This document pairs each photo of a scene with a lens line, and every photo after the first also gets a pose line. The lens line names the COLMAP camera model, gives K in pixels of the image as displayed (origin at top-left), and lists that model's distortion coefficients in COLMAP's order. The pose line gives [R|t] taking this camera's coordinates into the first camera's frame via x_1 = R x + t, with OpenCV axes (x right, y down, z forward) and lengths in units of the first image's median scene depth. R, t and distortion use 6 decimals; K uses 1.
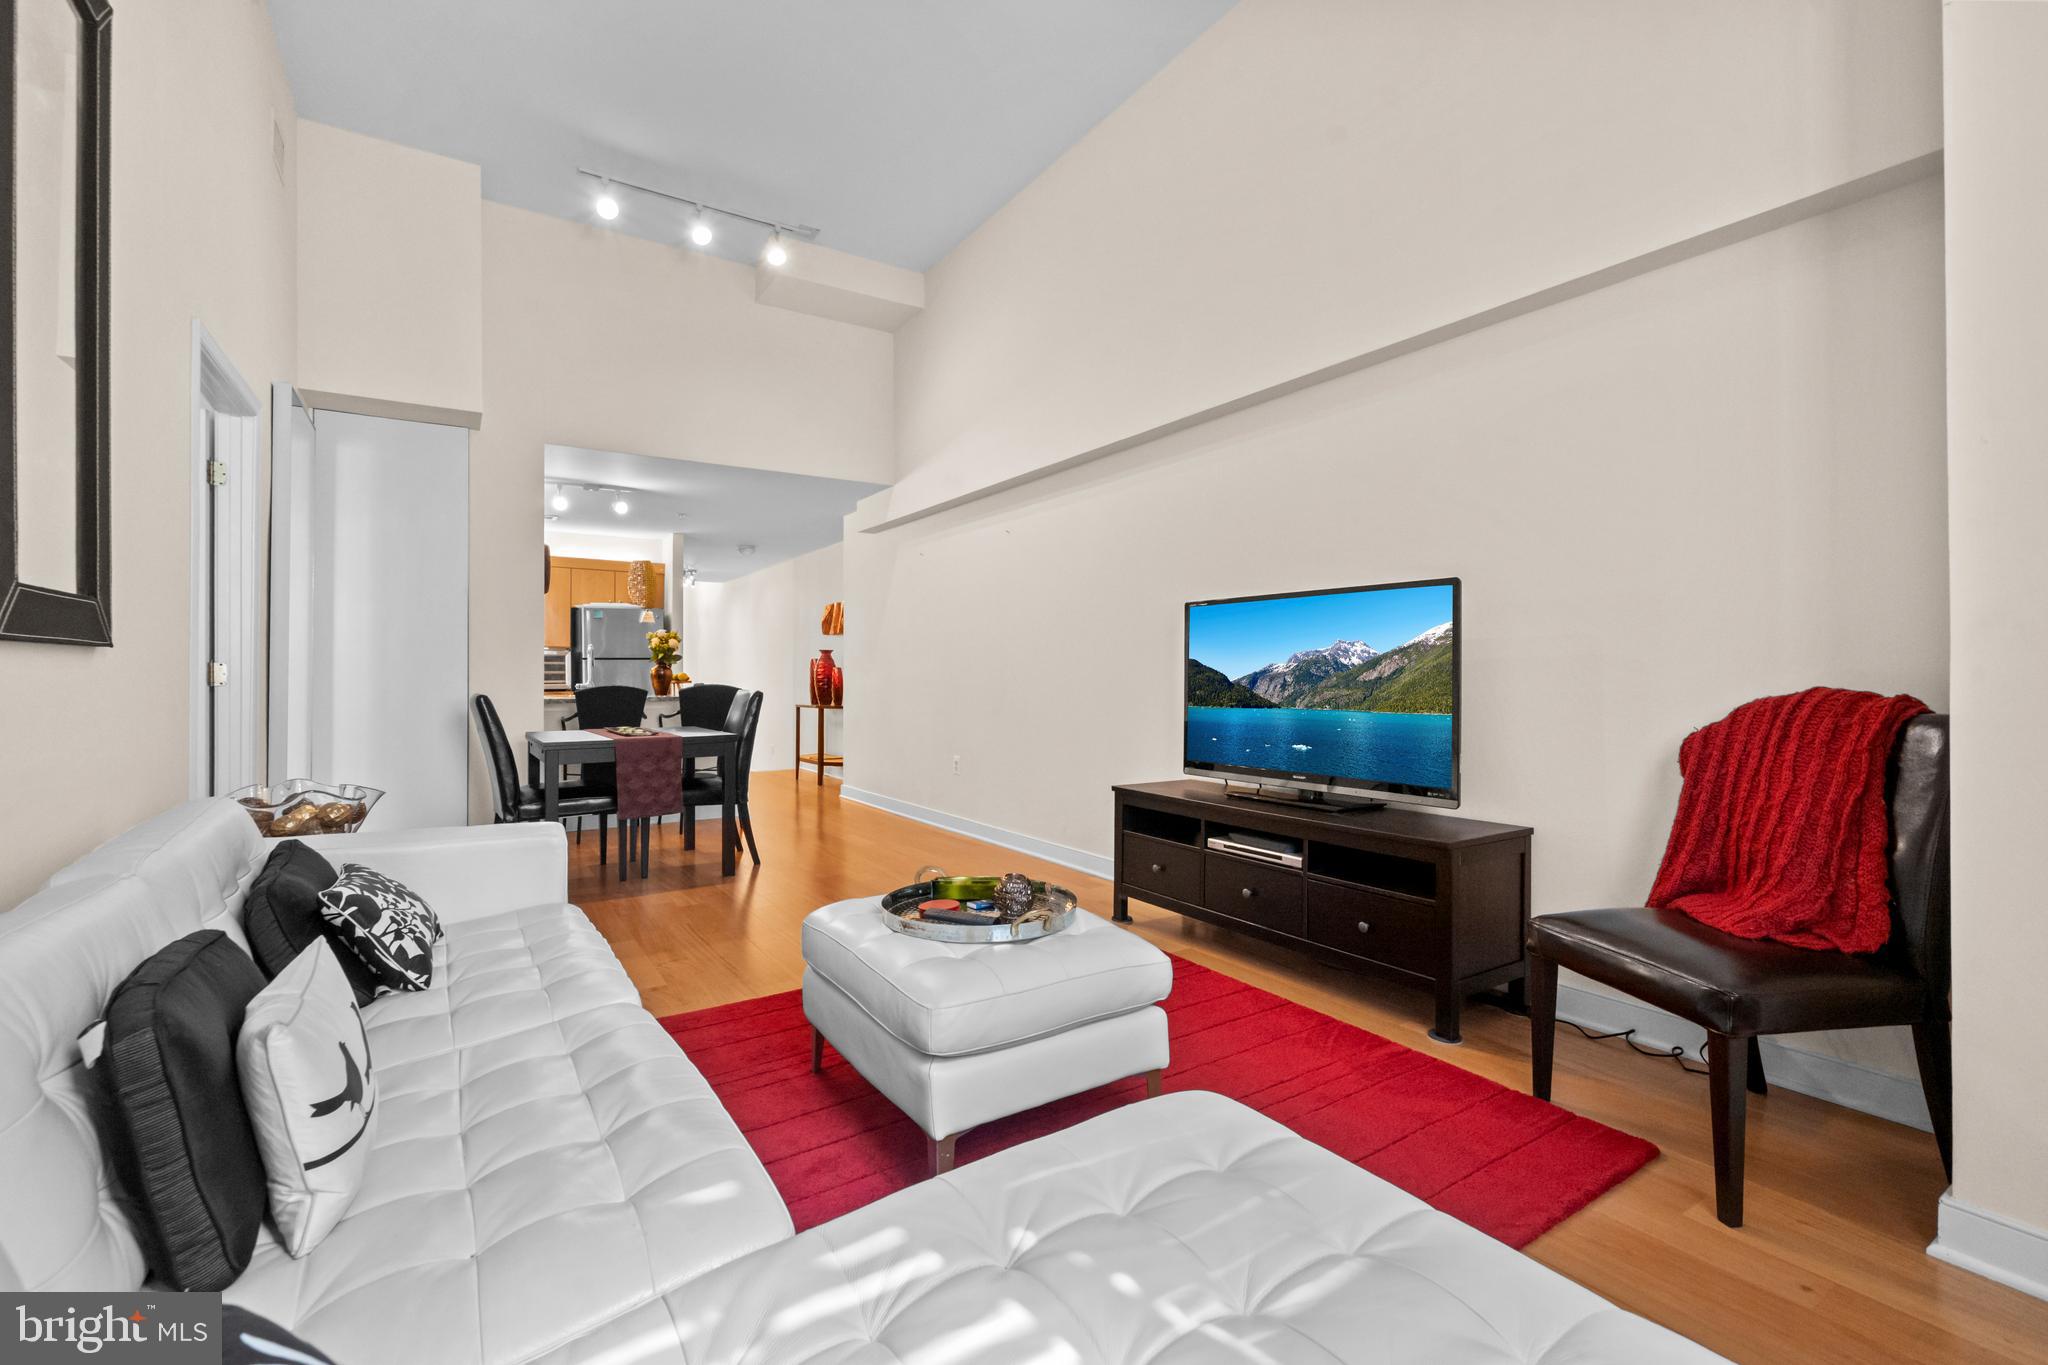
lens RADIAL K [[873.0, 0, 1037.8], [0, 873.0, 678.5], [0, 0, 1]] dist [0.002452, -0.001943]
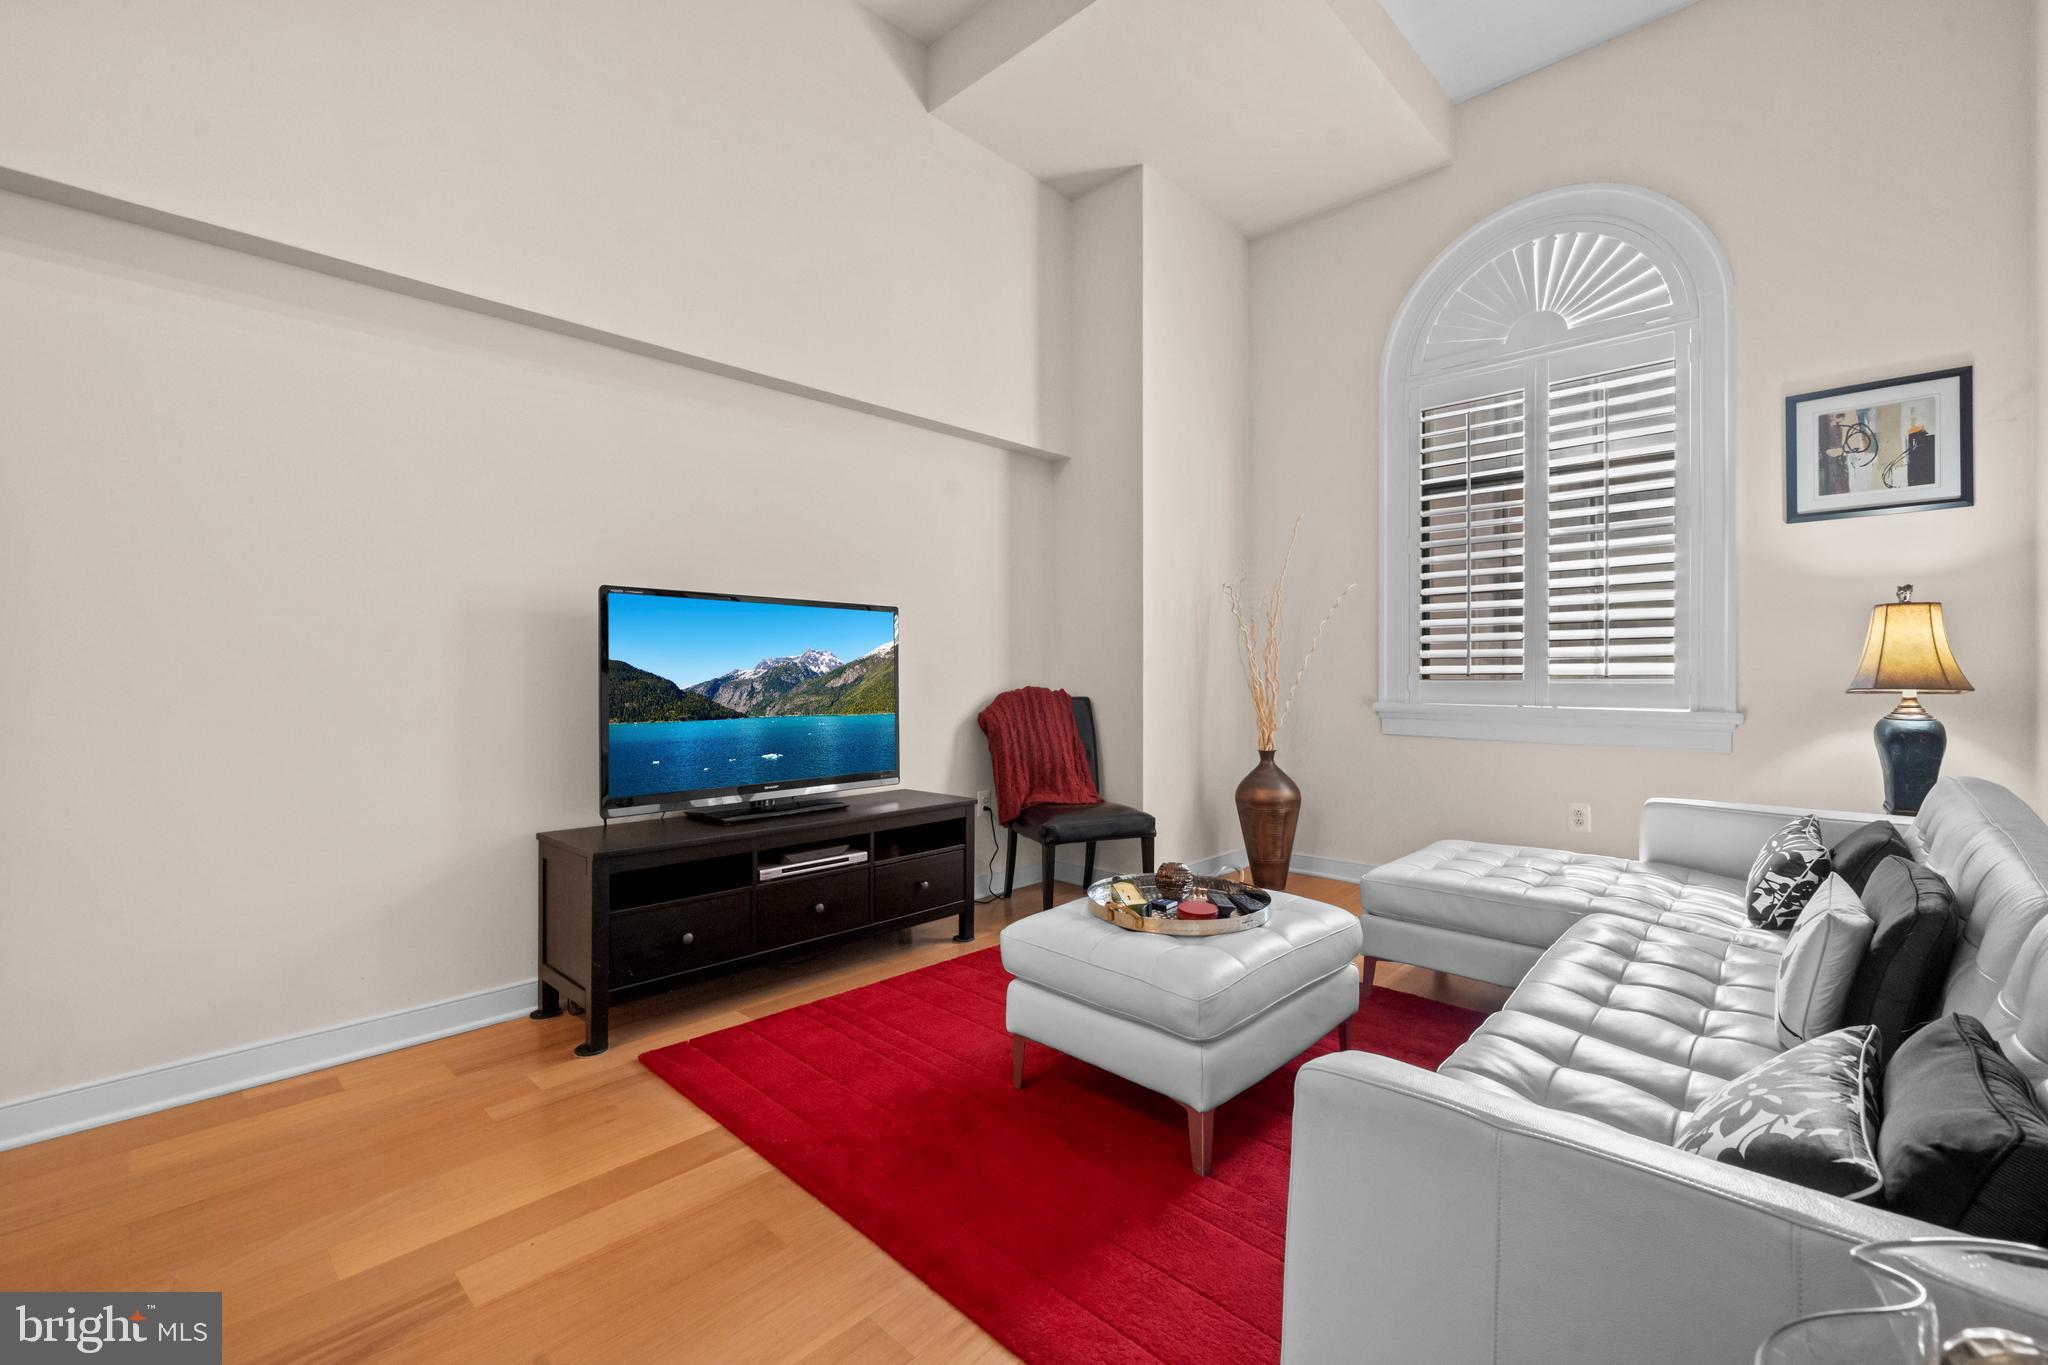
lens RADIAL K [[873.0, 0, 1028.9], [0, 873.0, 693.7], [0, 0, 1]] dist [0.002452, -0.001943]
pose [[-0.227872, -0.016879, 0.973545, -0.729790], [-0.001023, 0.999853, 0.017096, -0.008135], [-0.973690, 0.002900, -0.227856, 0.965765]]
